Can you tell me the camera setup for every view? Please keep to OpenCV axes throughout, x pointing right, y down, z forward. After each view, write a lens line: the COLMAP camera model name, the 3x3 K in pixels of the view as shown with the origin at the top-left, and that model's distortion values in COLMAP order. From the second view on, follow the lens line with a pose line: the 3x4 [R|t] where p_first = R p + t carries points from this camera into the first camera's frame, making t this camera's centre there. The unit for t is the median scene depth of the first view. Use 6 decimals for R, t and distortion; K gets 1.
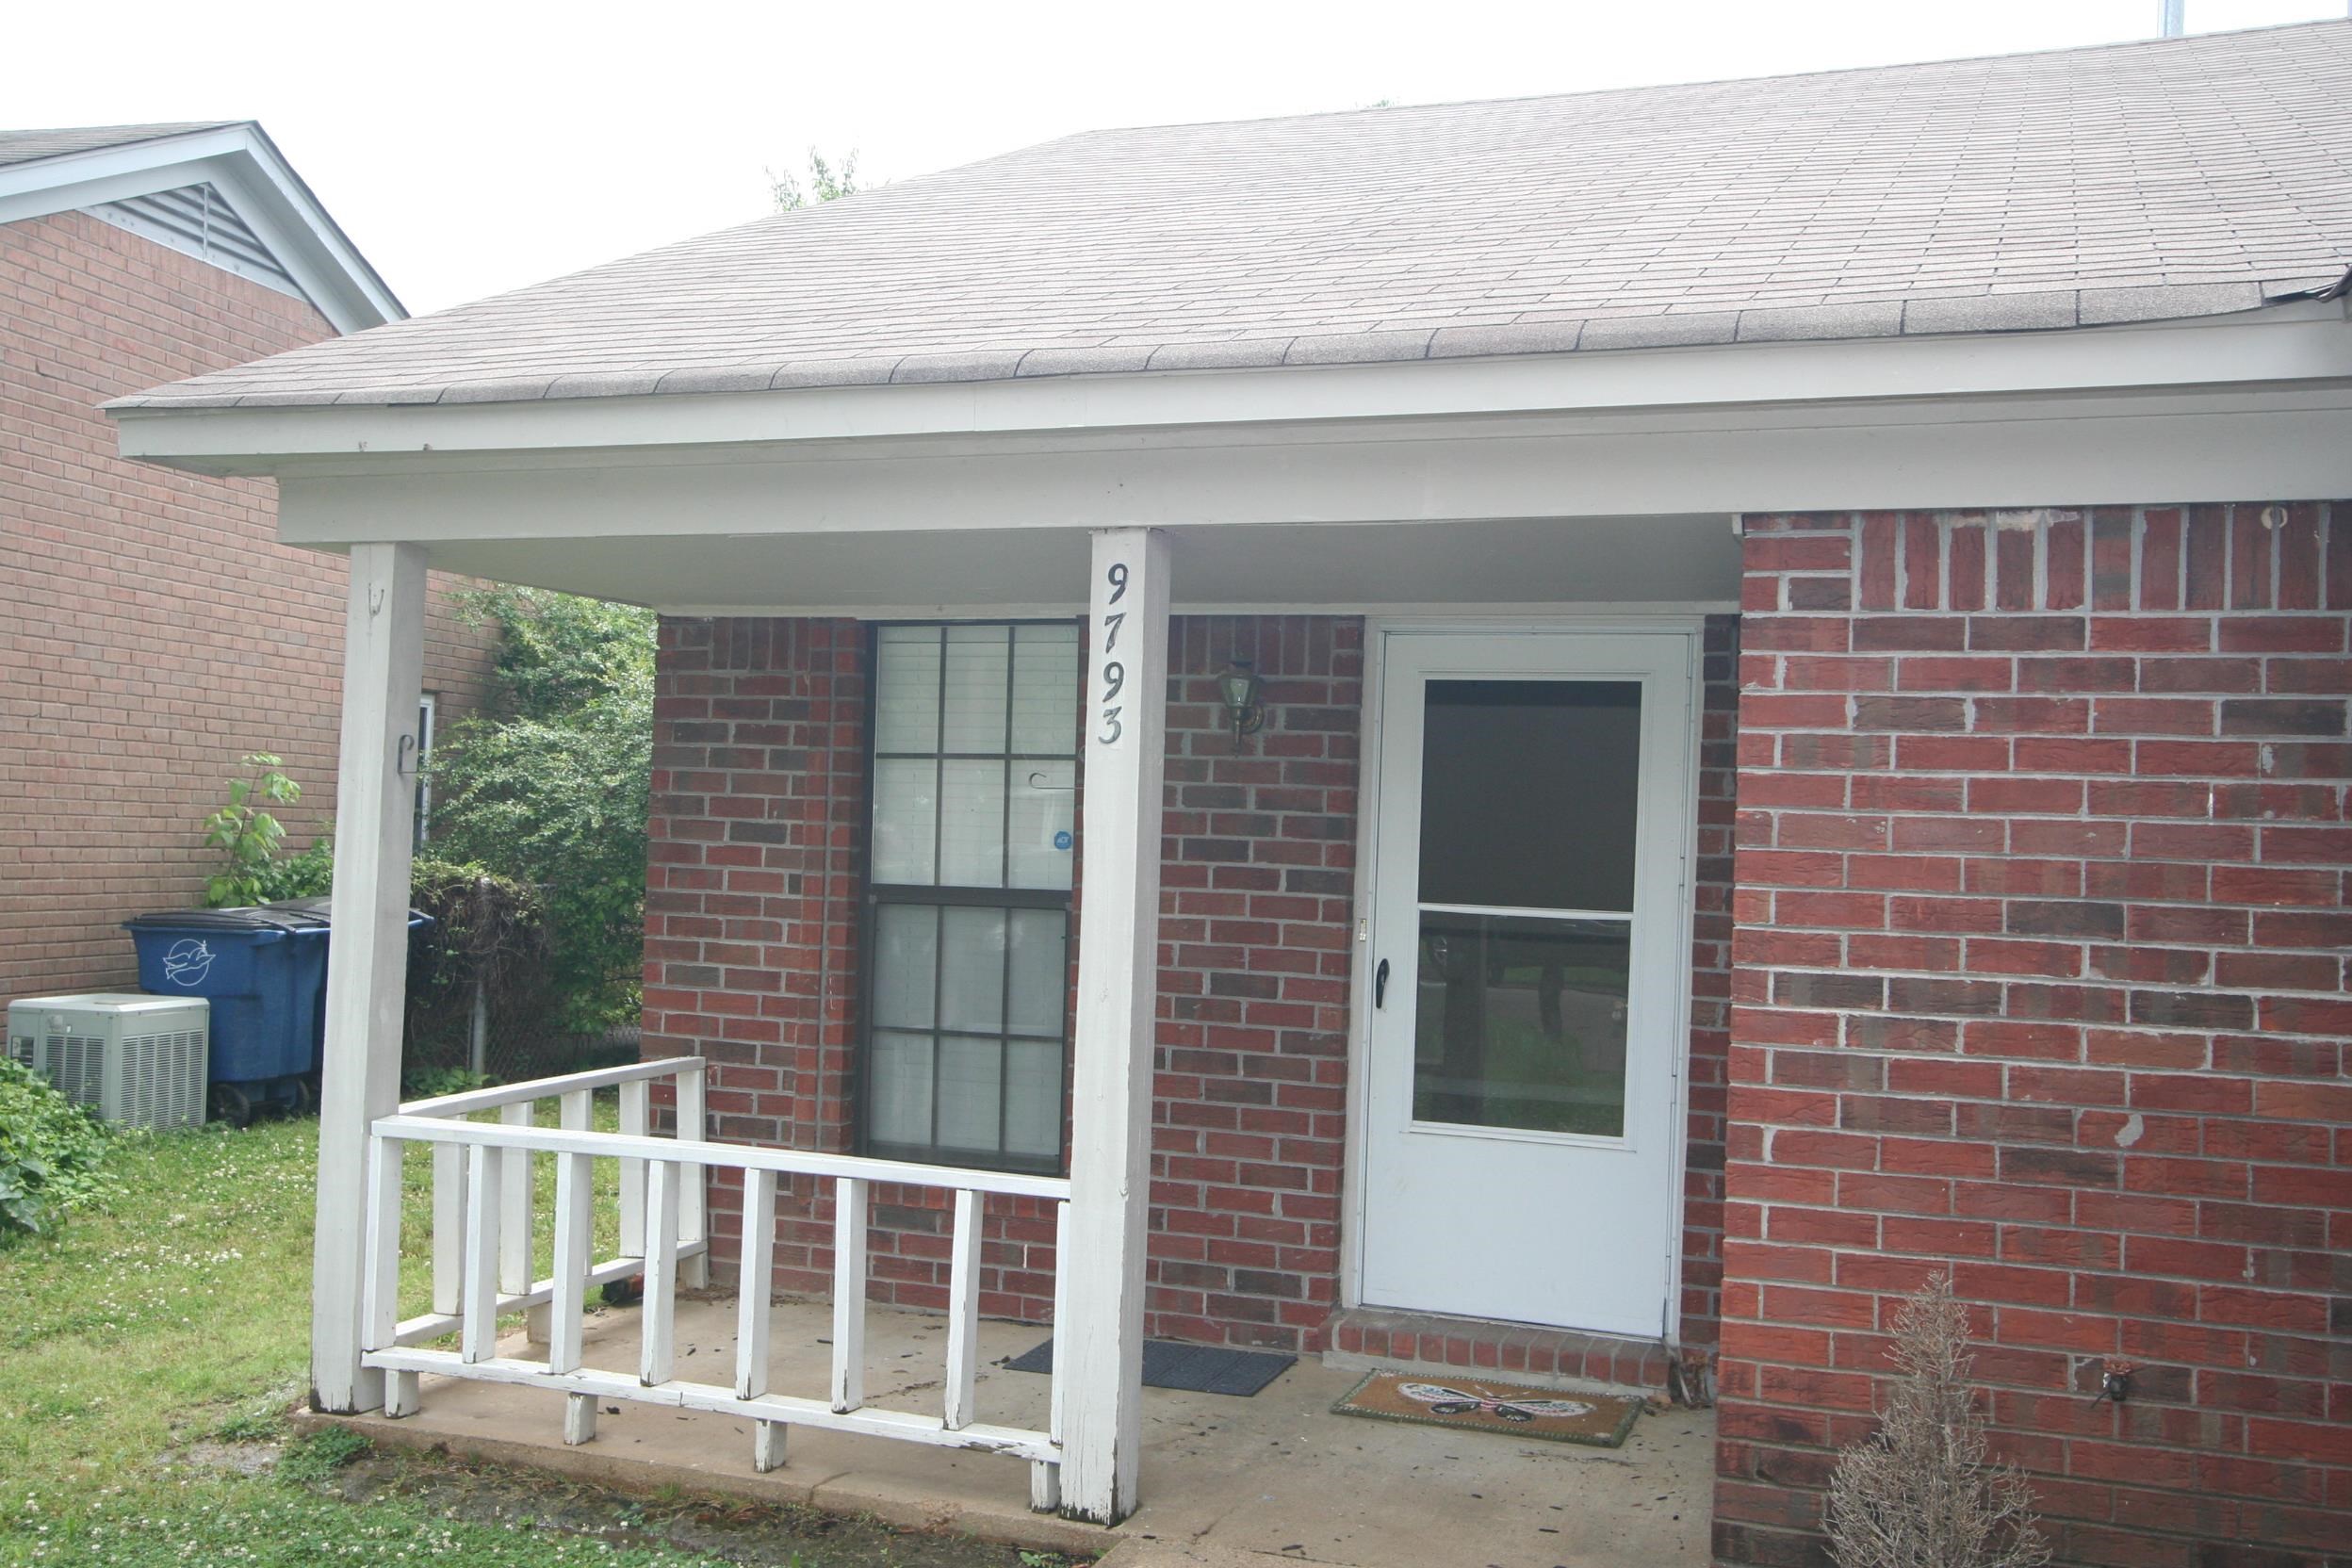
lens RADIAL K [[2310.6, 0, 1161.3], [0, 2310.6, 795.9], [0, 0, 1]] dist [0.010557, 0.000000]
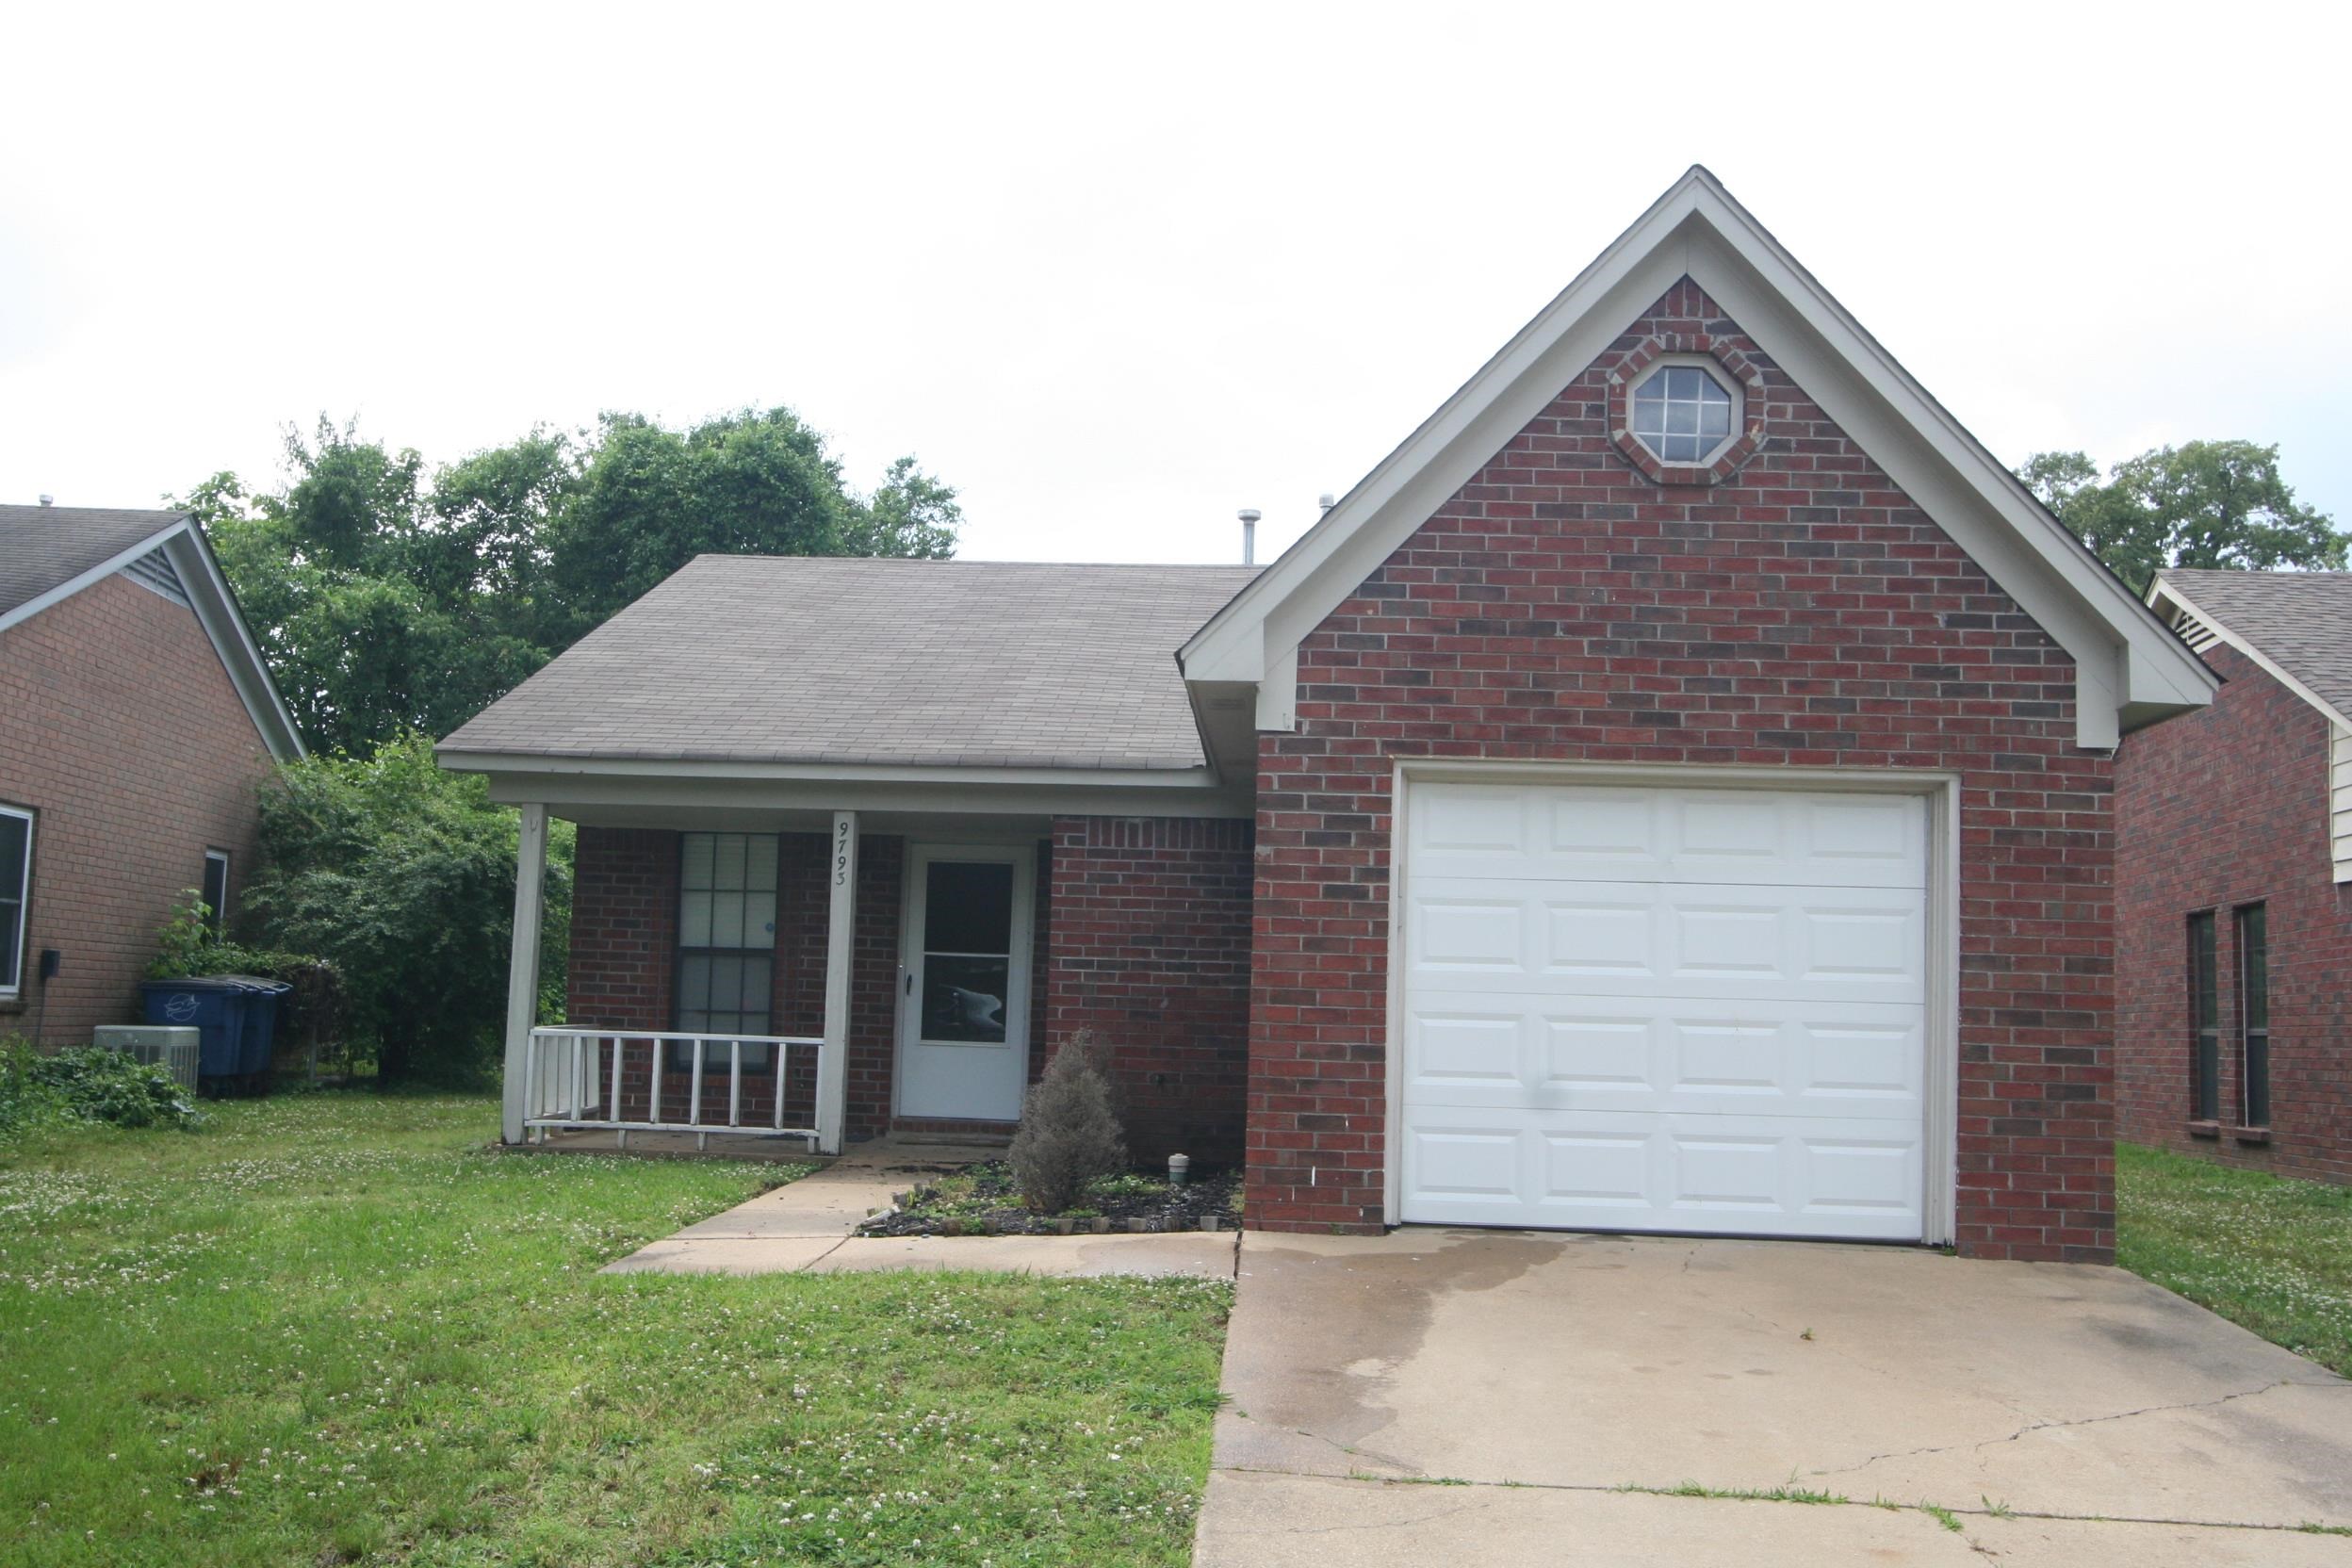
lens RADIAL K [[2310.6, 0, 1171.1], [0, 2310.6, 785.3], [0, 0, 1]] dist [0.010557, 0.000000]
pose [[0.954124, 0.024760, 0.298386, -0.487965], [-0.003328, 0.997390, -0.072120, 0.059560], [-0.299393, 0.067819, 0.951716, -1.863288]]
